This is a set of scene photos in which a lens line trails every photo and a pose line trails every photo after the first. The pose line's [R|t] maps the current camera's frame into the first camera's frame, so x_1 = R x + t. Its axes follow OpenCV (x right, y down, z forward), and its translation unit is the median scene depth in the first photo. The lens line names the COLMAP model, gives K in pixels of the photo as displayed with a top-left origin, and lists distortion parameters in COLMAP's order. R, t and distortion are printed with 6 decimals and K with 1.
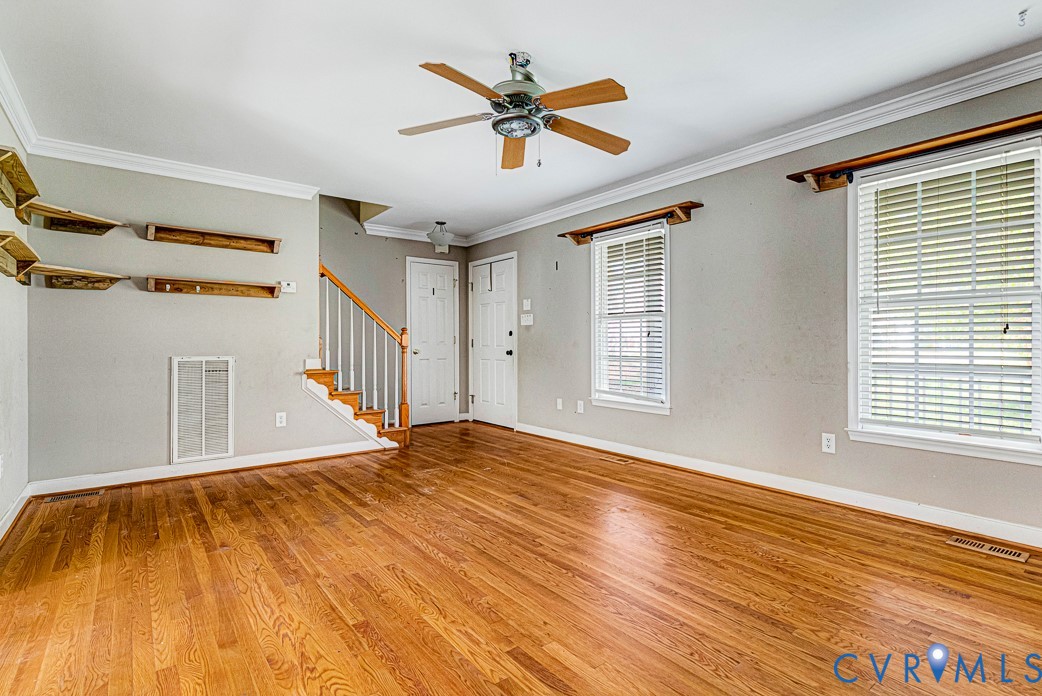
lens RADIAL K [[503.8, 0, 524.5], [0, 503.8, 350.2], [0, 0, 1]] dist [0.018340, -0.008069]
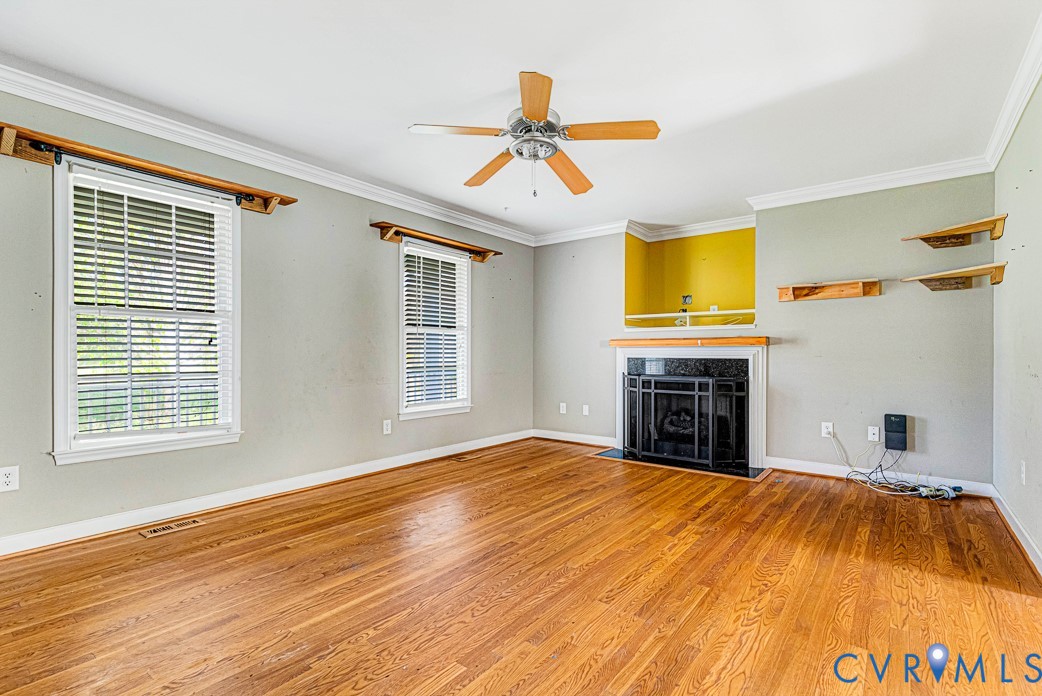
lens RADIAL K [[491.2, 0, 525.2], [0, 491.2, 355.8], [0, 0, 1]] dist [0.010403, -0.000386]
pose [[-0.253006, -0.001022, 0.967464, -0.929087], [0.010044, 0.999943, 0.003683, -0.010911], [-0.967413, 0.010649, -0.252981, 1.170116]]
